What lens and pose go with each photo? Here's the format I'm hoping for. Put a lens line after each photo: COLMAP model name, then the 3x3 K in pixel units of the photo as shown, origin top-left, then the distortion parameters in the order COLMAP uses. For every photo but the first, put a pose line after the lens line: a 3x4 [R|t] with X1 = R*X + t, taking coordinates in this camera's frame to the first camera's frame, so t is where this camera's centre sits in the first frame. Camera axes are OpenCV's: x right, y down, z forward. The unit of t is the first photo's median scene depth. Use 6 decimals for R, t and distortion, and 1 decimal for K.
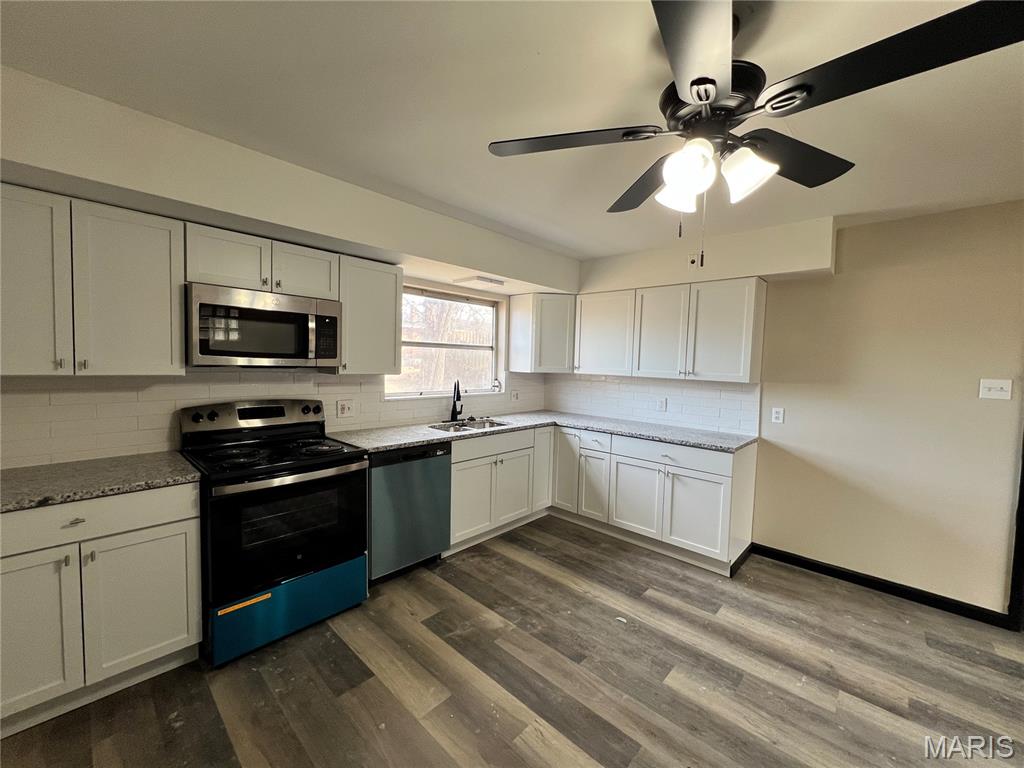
lens RADIAL K [[410.7, 0, 510.4], [0, 410.7, 381.4], [0, 0, 1]] dist [0.001012, 0.000384]
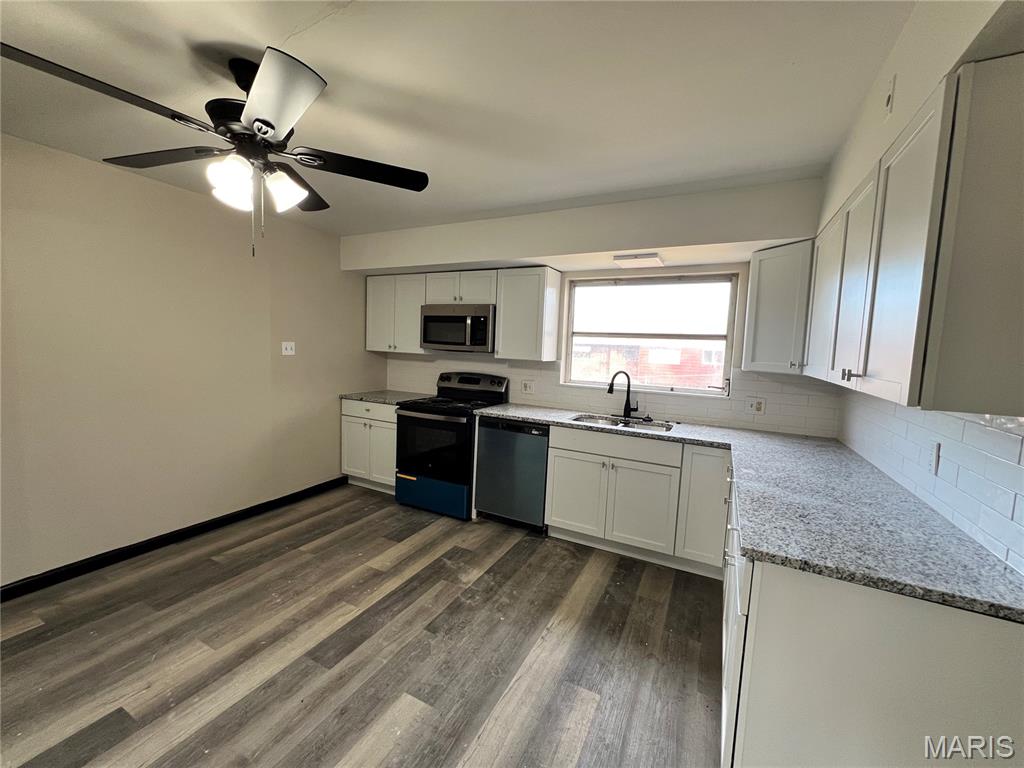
lens RADIAL K [[409.5, 0, 511.2], [0, 409.5, 381.4], [0, 0, 1]] dist [-0.000879, 0.000233]
pose [[0.277628, 0.065979, -0.958420, 0.938861], [-0.080368, 0.995737, 0.045268, -0.005426], [0.957321, 0.064459, 0.281747, 0.694366]]
